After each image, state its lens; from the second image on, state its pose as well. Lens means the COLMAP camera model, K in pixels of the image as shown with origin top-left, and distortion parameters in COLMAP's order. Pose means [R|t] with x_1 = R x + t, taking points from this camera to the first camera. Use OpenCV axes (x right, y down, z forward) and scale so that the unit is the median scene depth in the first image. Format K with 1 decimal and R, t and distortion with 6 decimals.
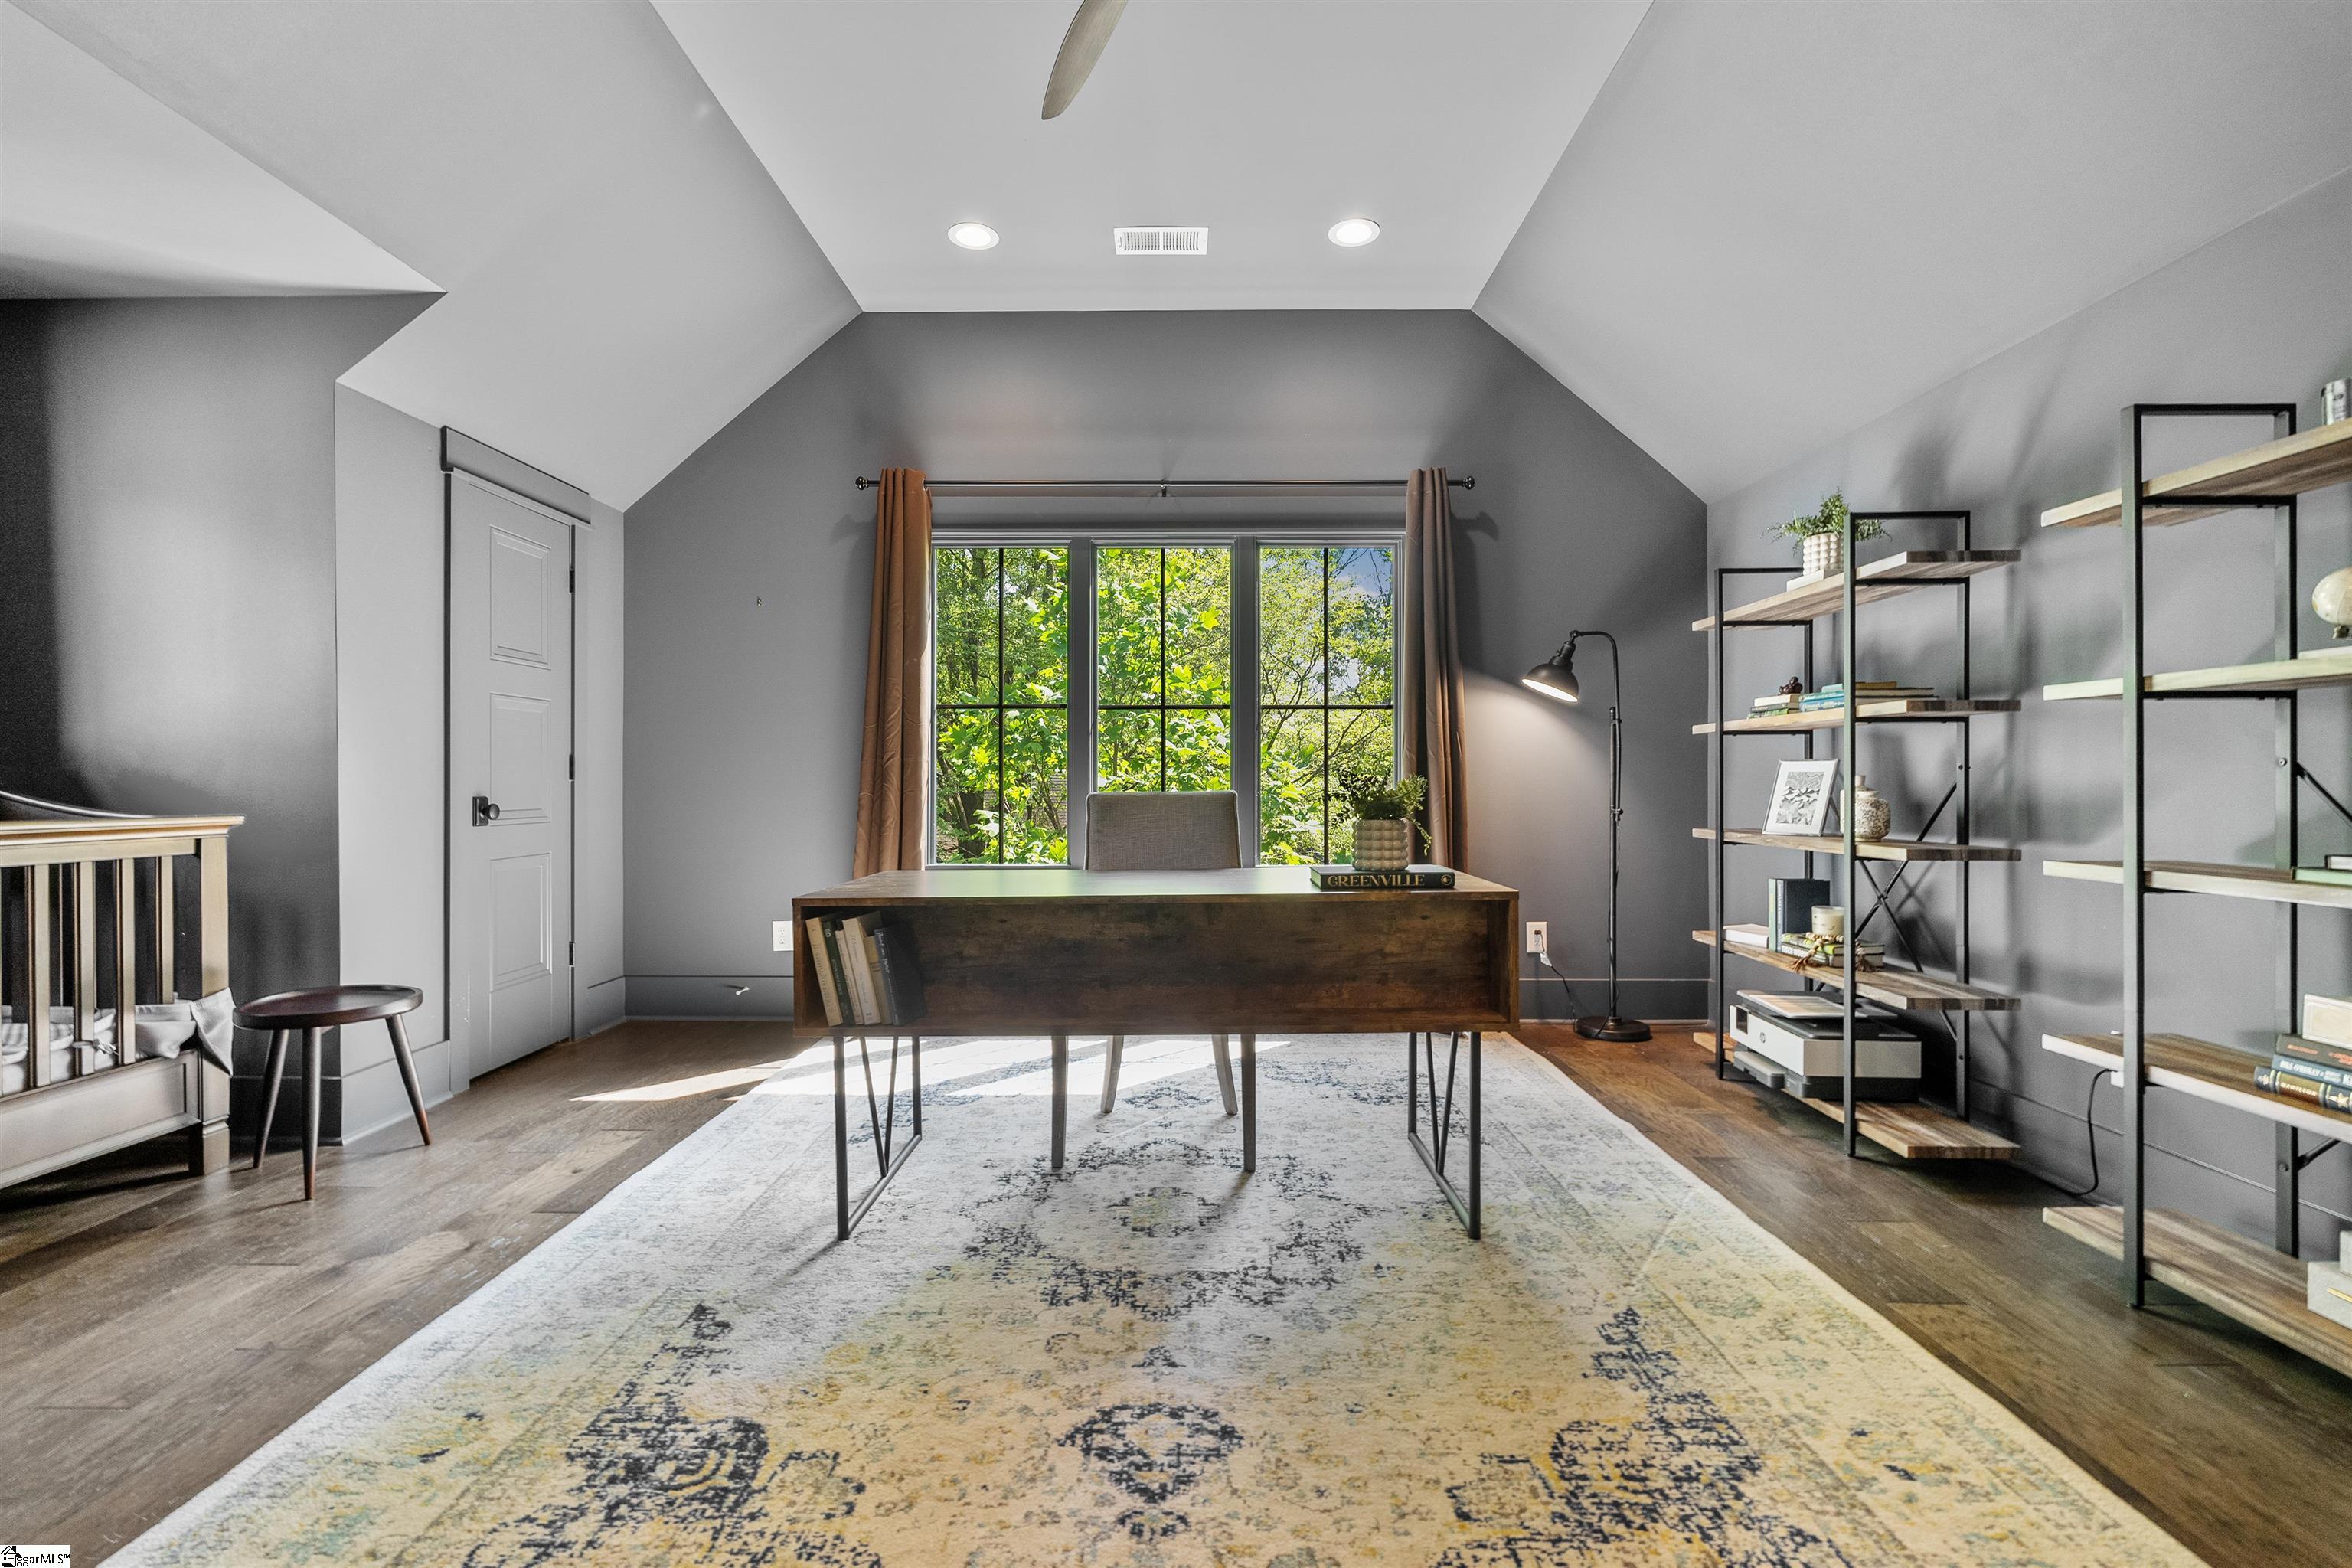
lens RADIAL K [[1040.6, 0, 1175.9], [0, 1040.6, 778.7], [0, 0, 1]] dist [0.001321, 0.000034]
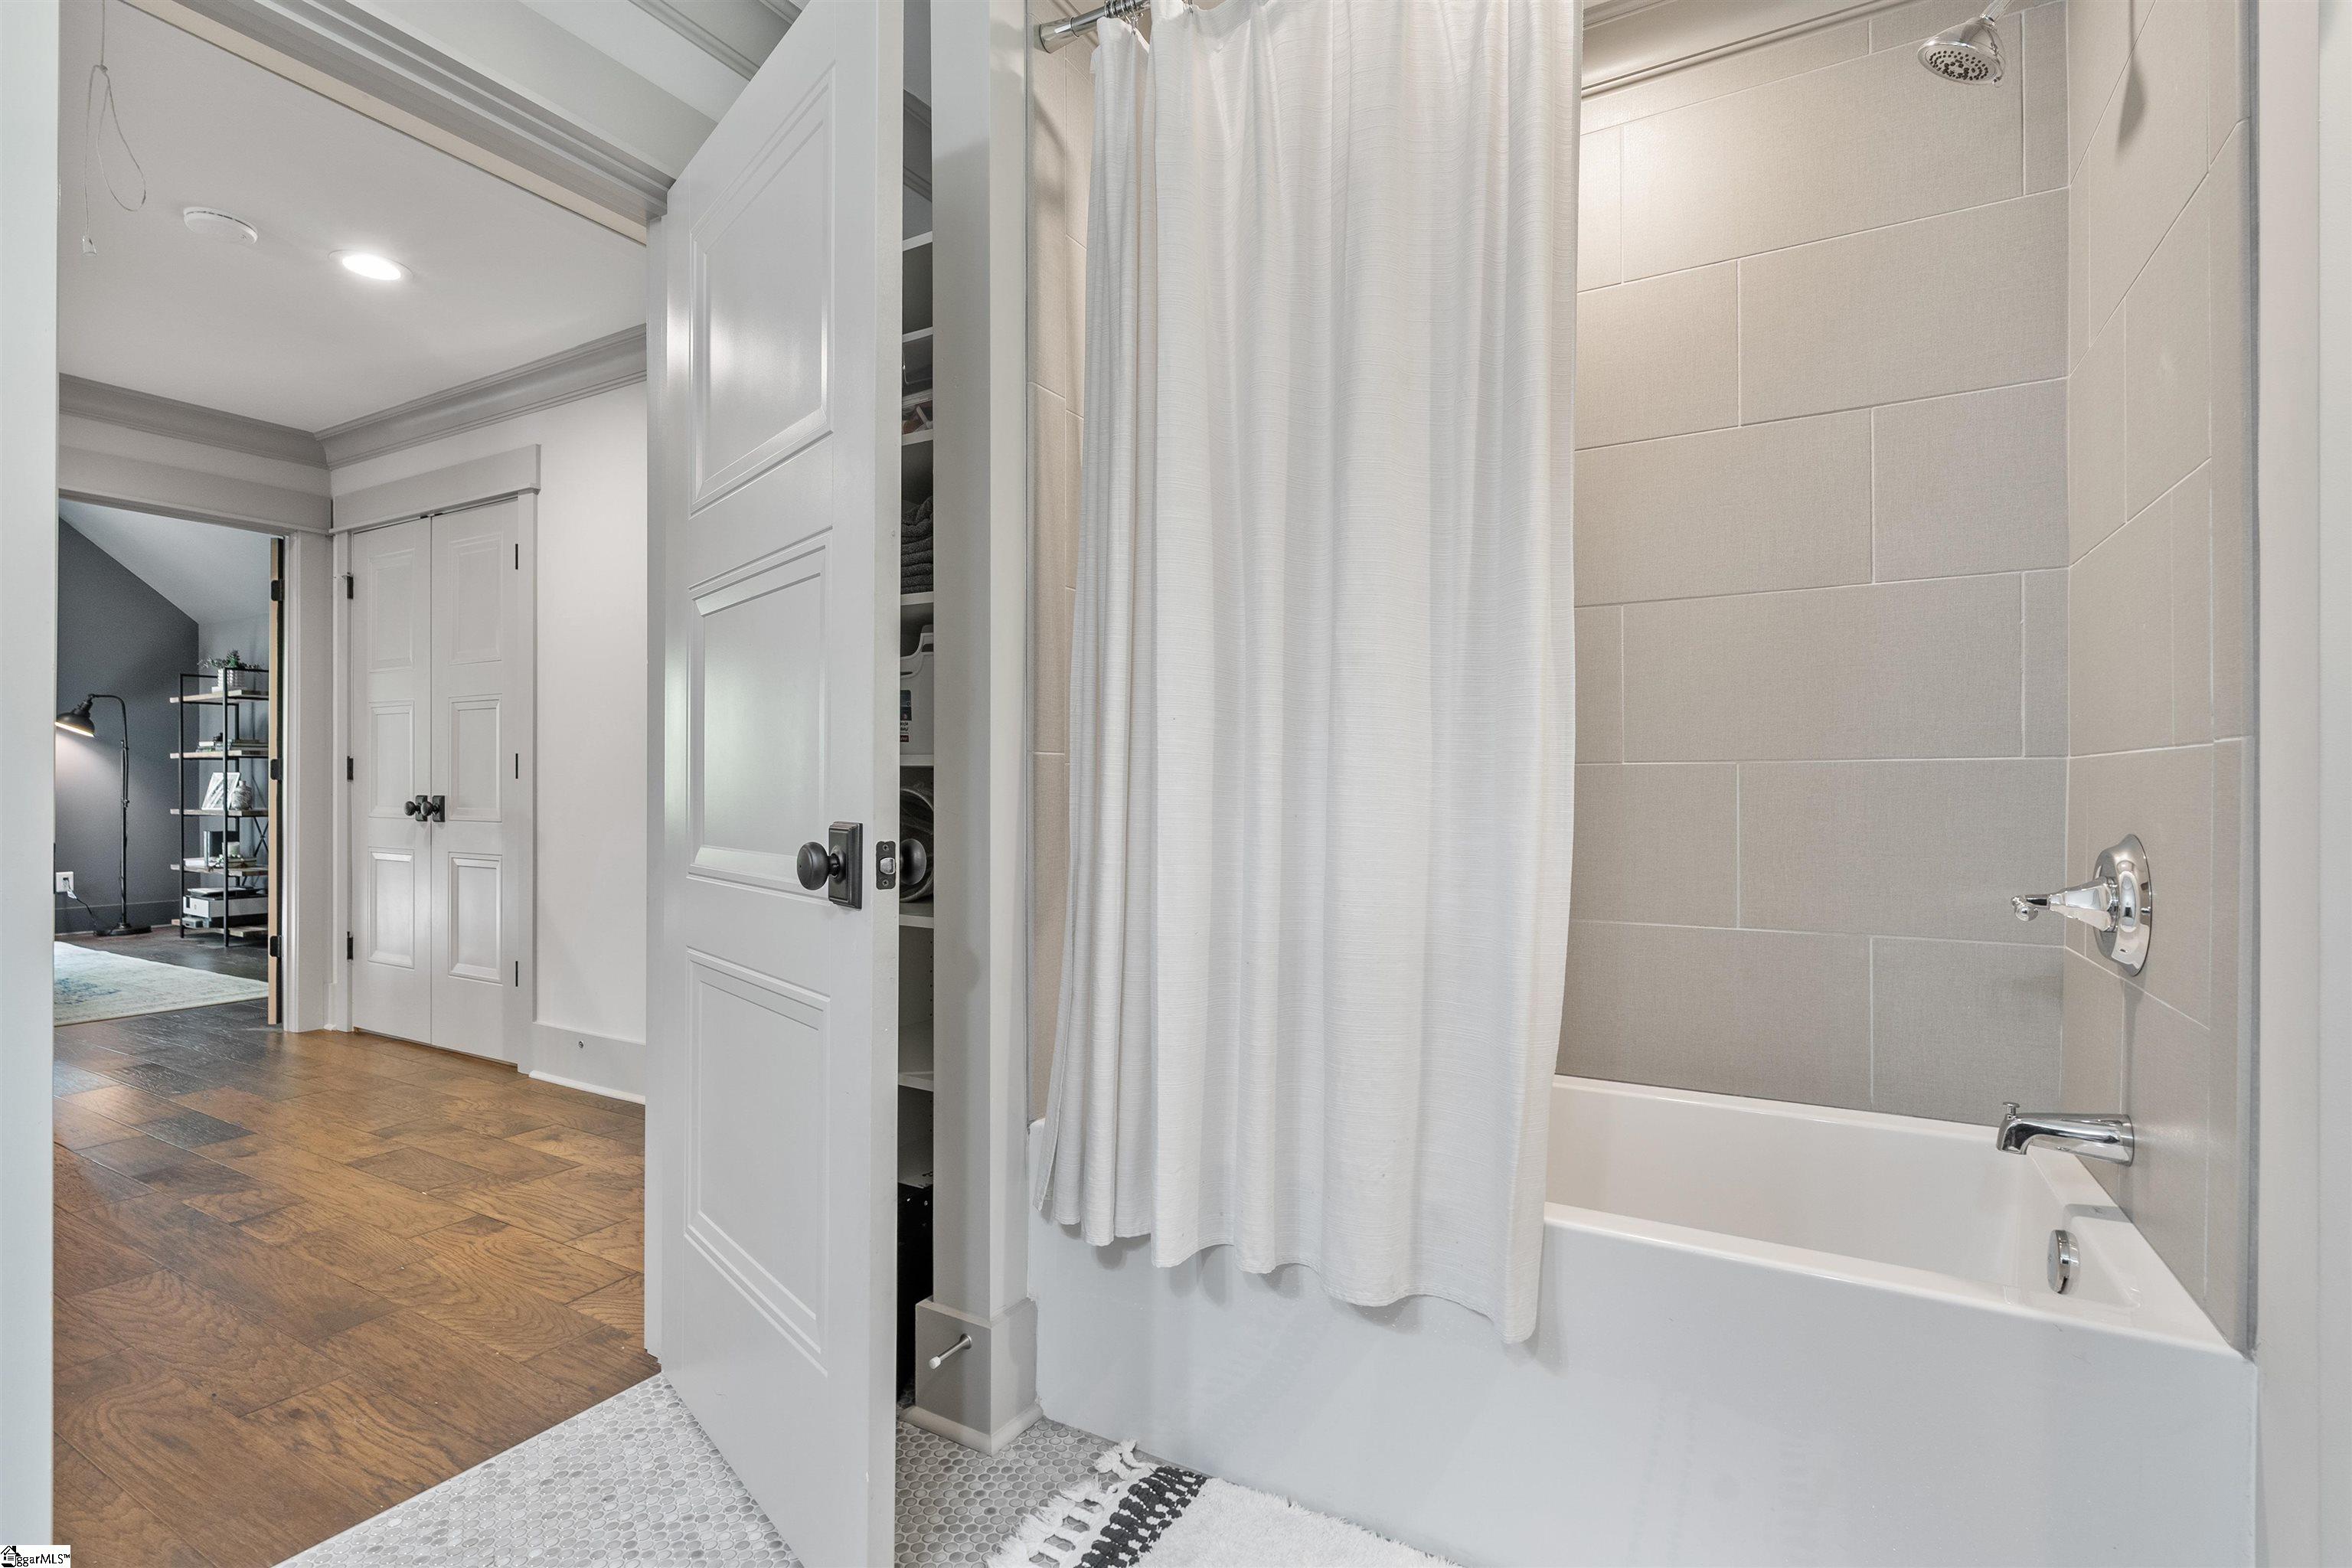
lens RADIAL K [[1086.2, 0, 1178.1], [0, 1086.2, 772.1], [0, 0, 1]] dist [-0.000270, -0.000148]
pose [[0.495425, 0.002082, 0.868649, -0.321808], [0.000029, 0.999997, -0.002414, -0.014308], [-0.868651, 0.001221, 0.495423, -1.659255]]
